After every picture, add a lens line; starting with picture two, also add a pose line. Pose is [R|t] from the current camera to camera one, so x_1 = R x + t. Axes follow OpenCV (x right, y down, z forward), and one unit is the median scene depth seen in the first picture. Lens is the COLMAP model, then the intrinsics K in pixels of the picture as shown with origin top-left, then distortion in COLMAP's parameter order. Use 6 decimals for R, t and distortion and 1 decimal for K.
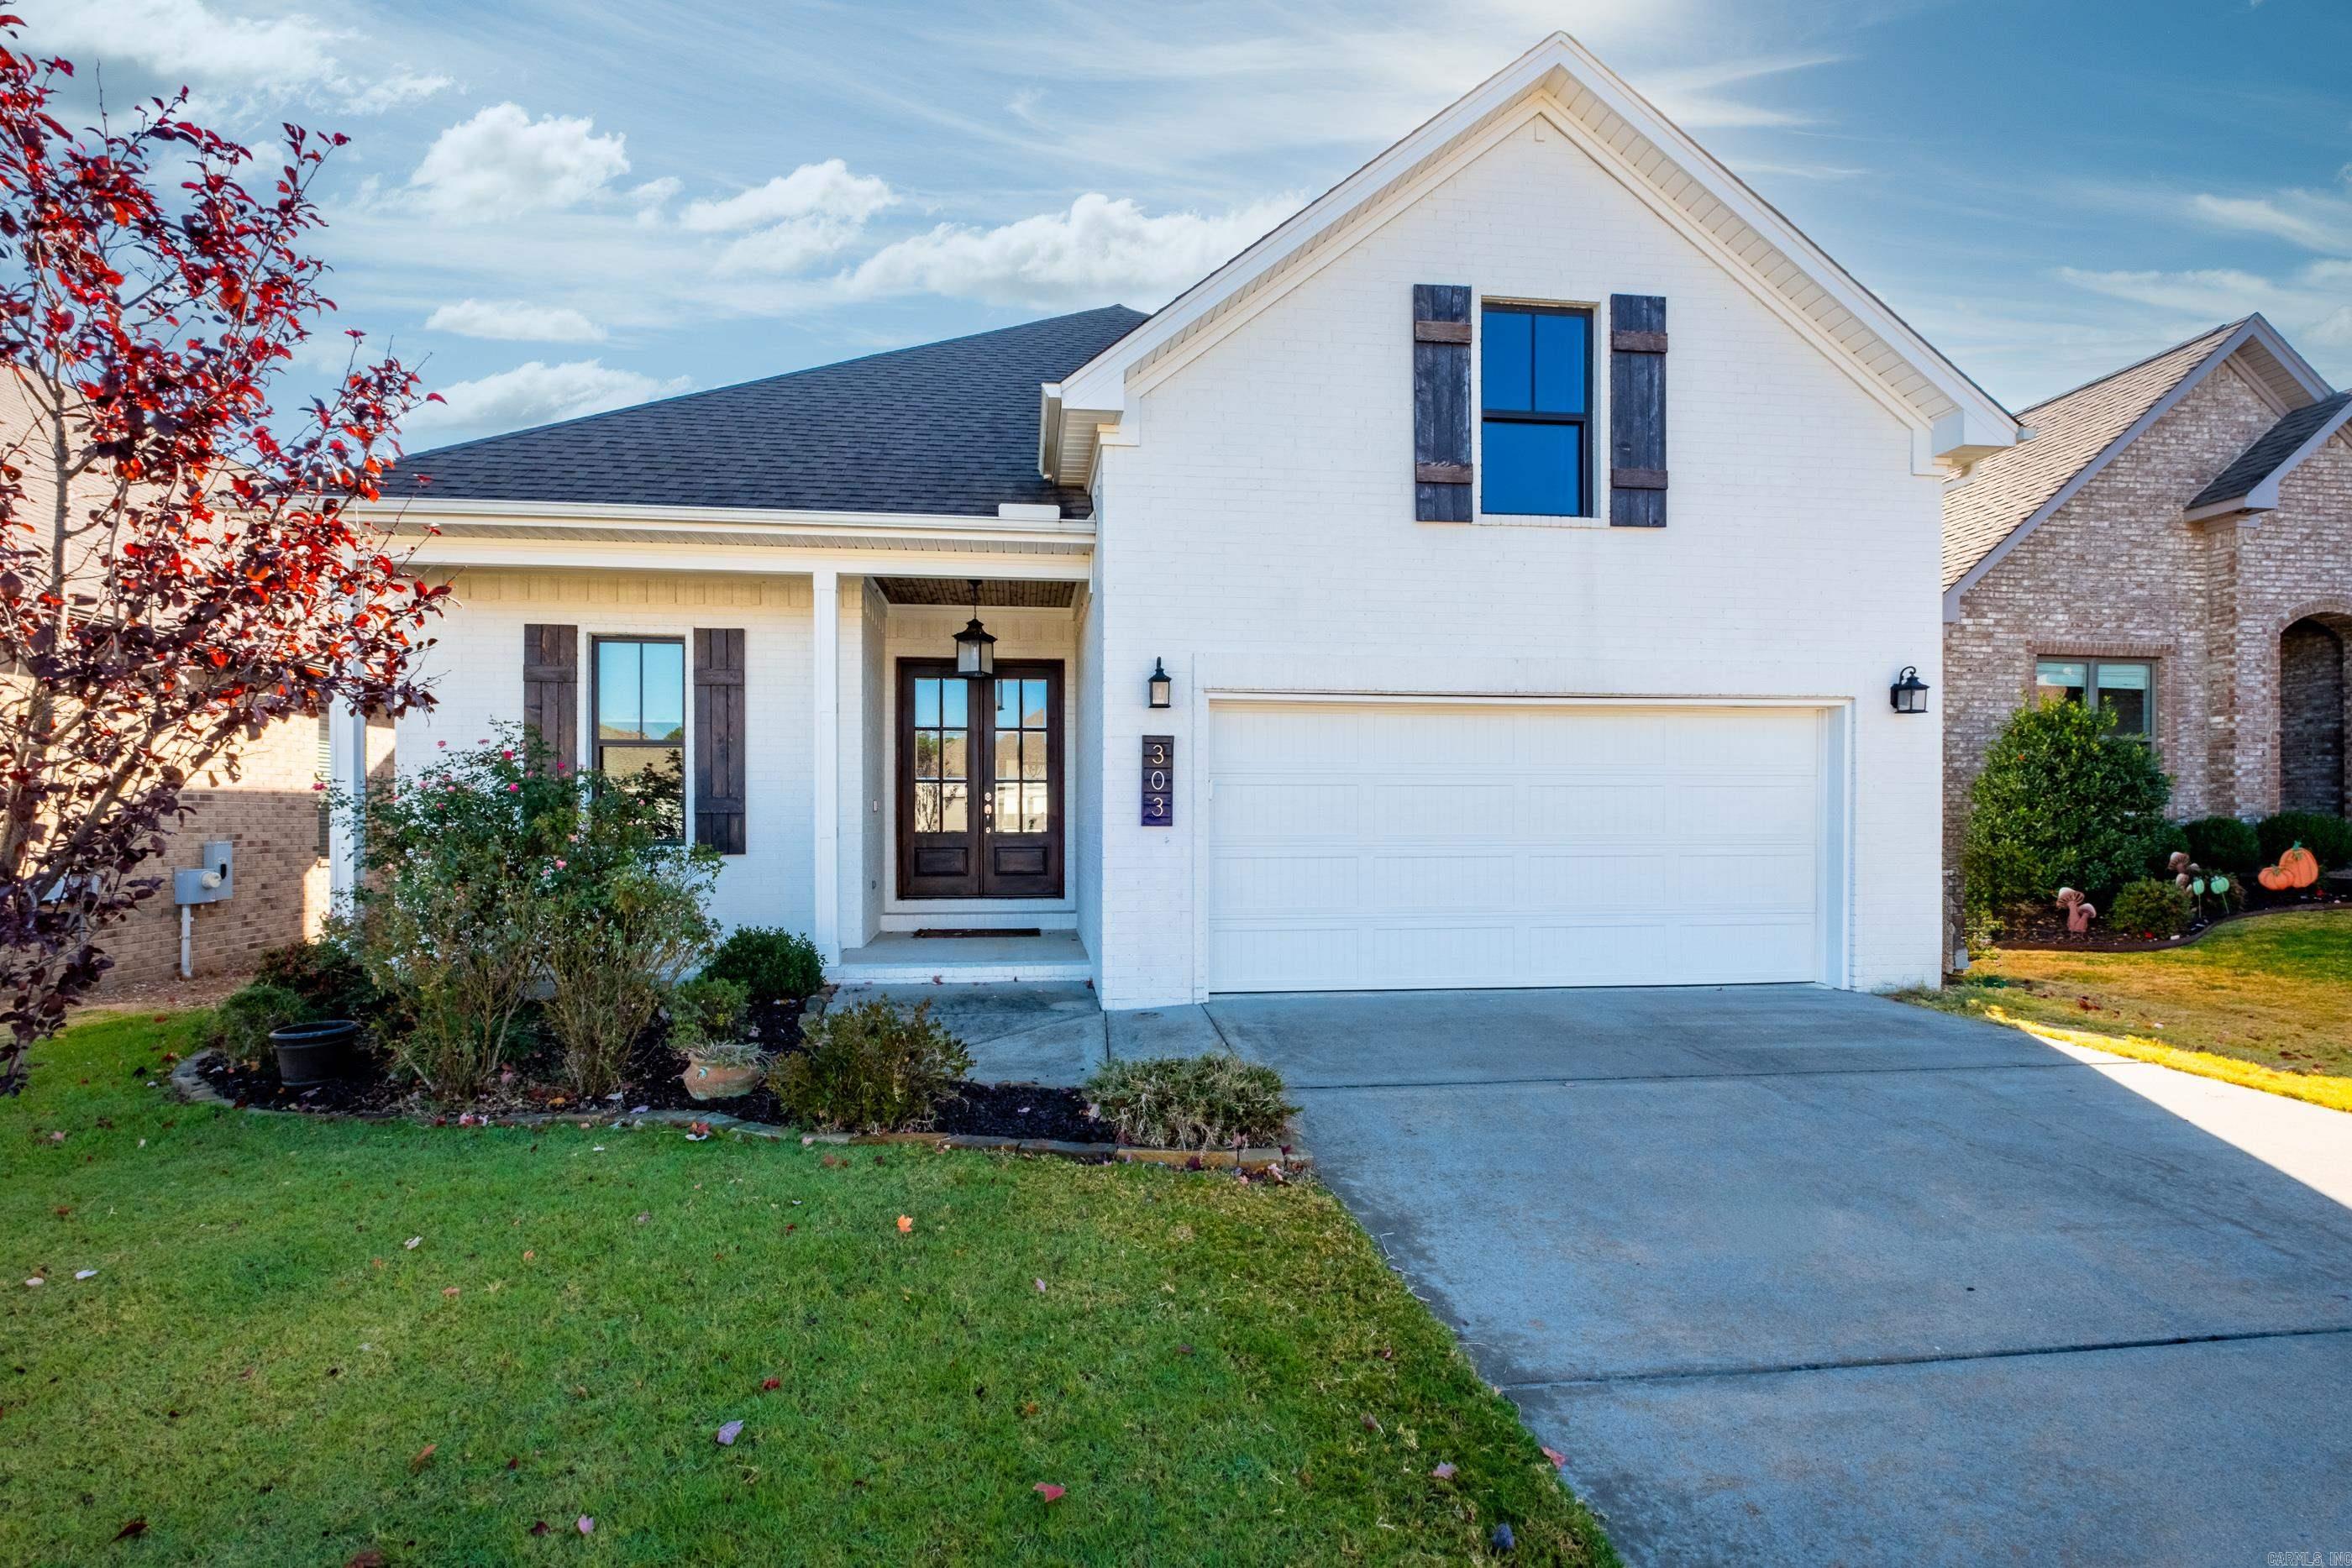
lens RADIAL K [[1011.9, 0, 1172.5], [0, 1011.9, 814.5], [0, 0, 1]] dist [-0.000831, -0.000348]
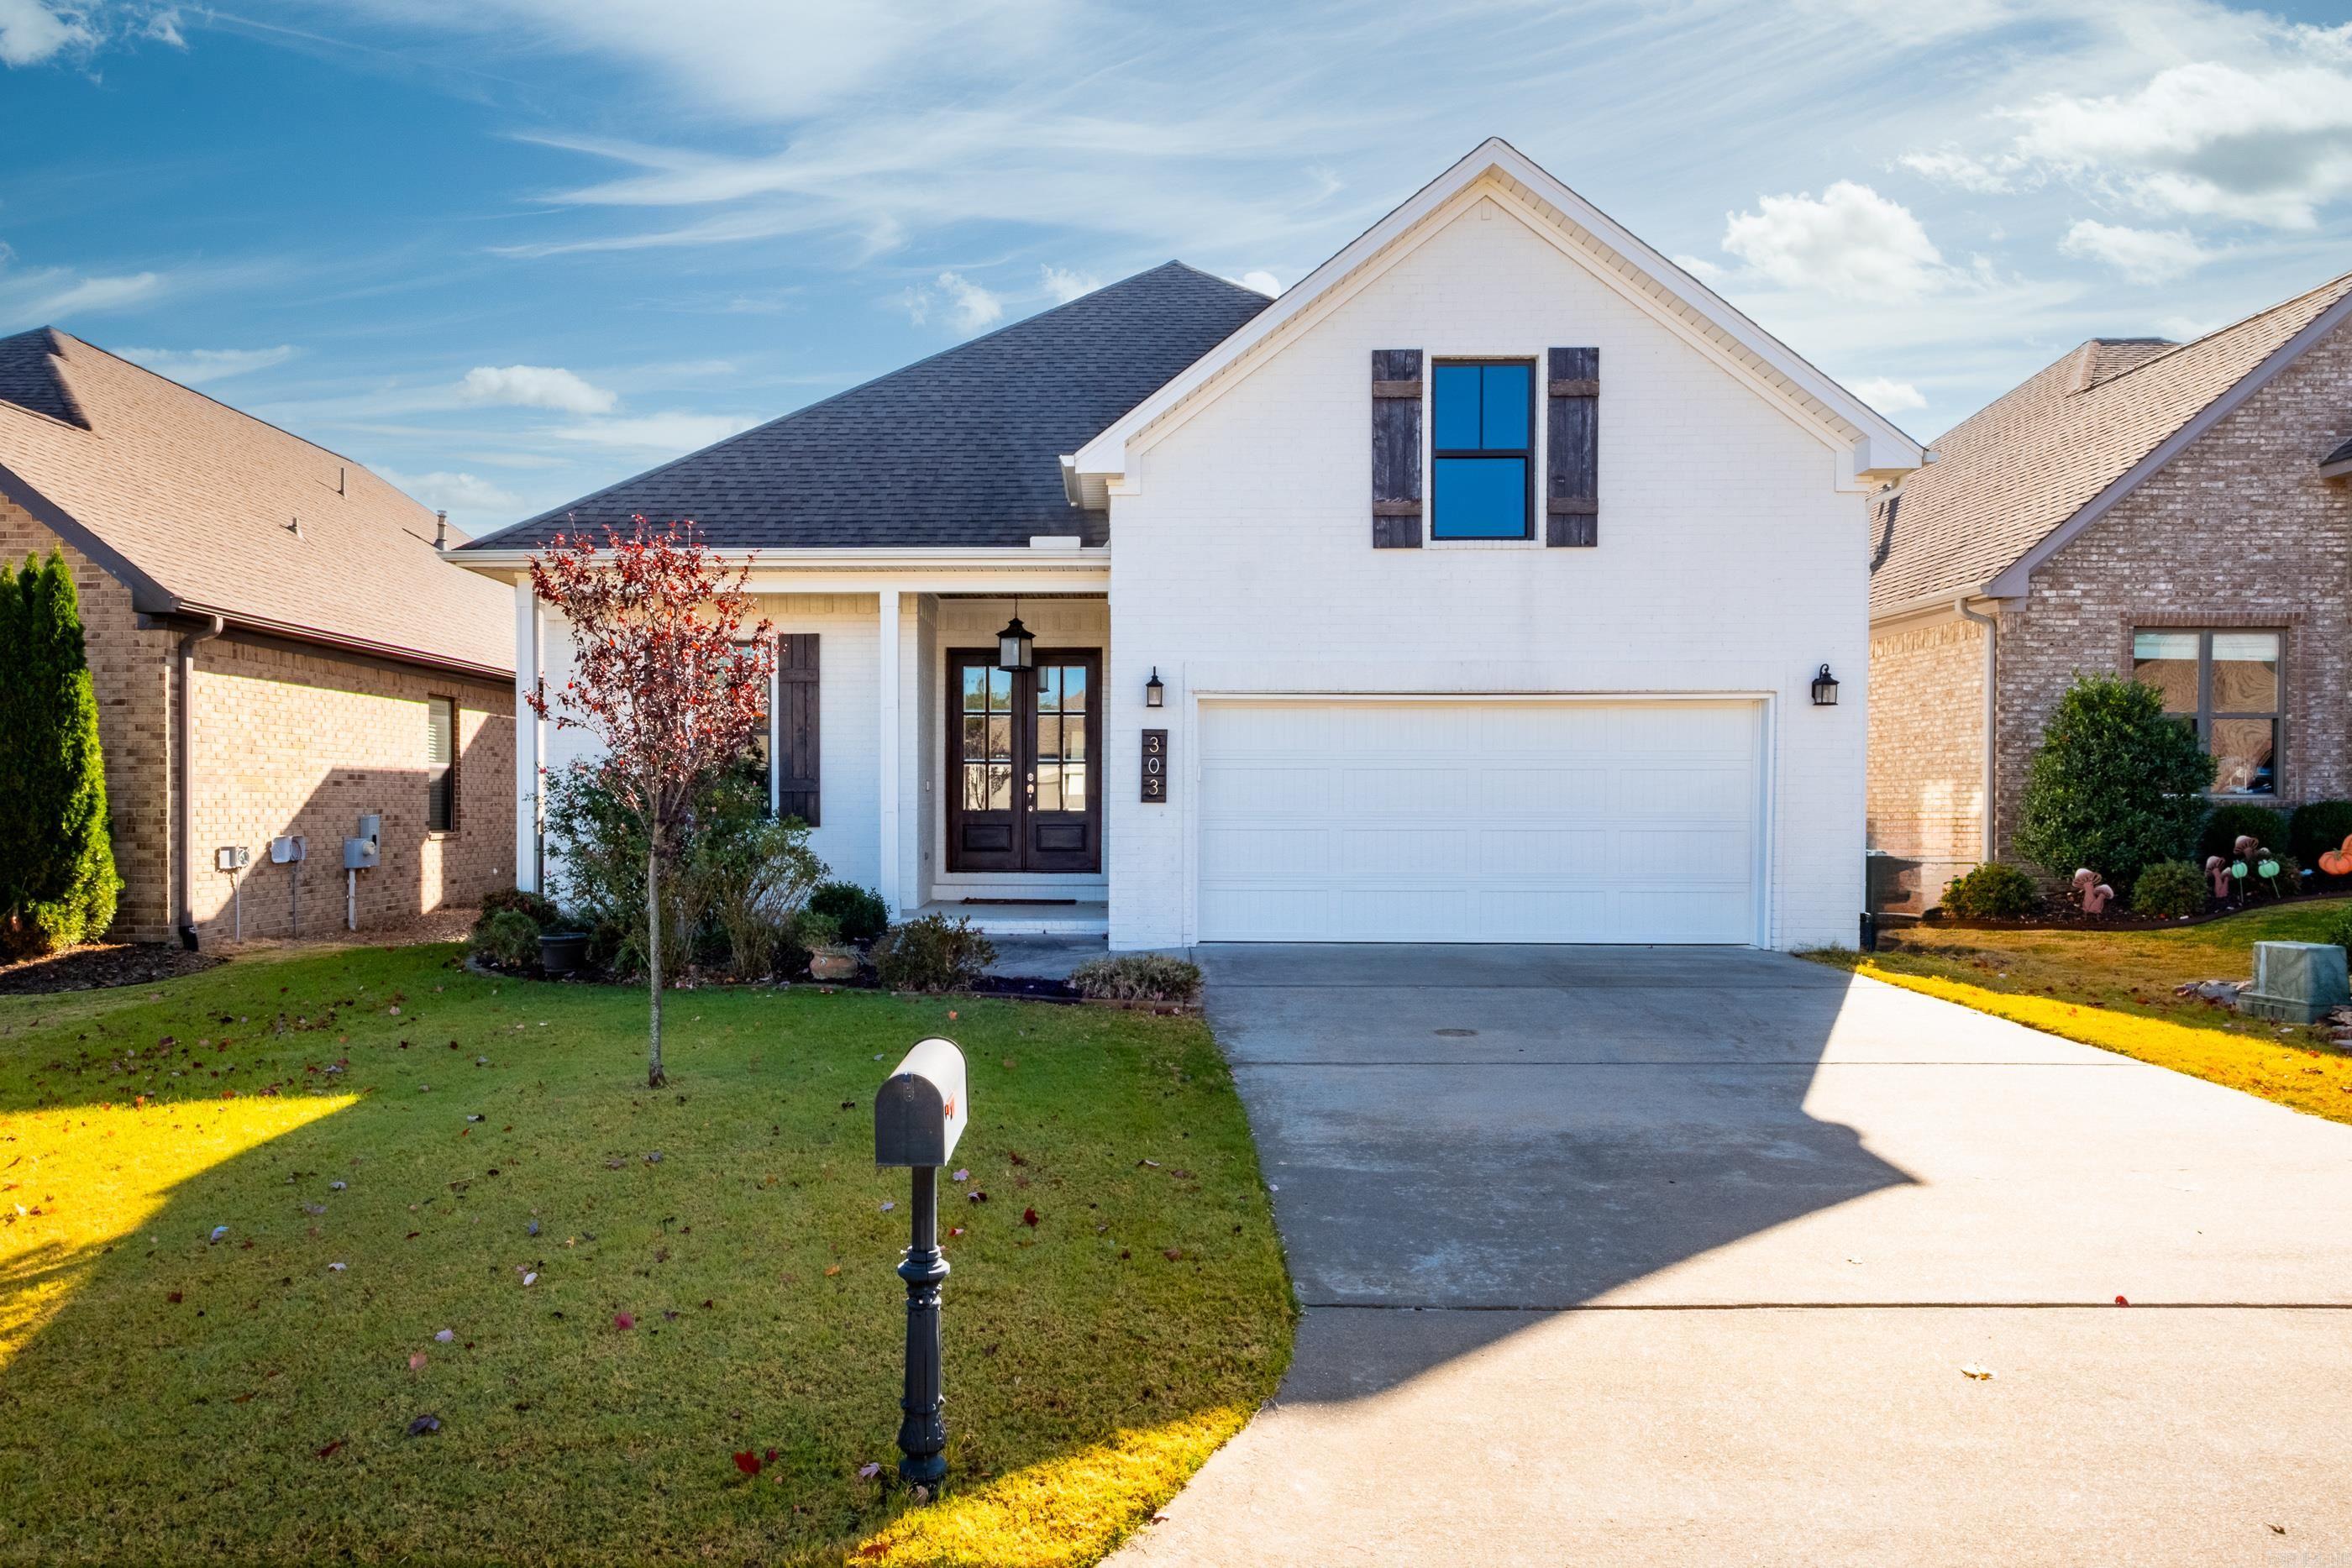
lens RADIAL K [[1363.5, 0, 1173.9], [0, 1363.5, 791.2], [0, 0, 1]] dist [0.001144, 0.000943]
pose [[0.995141, 0.002321, -0.098433, 0.132191], [-0.002705, 0.999989, -0.003767, 0.002830], [0.098423, 0.004015, 0.995137, -0.499456]]
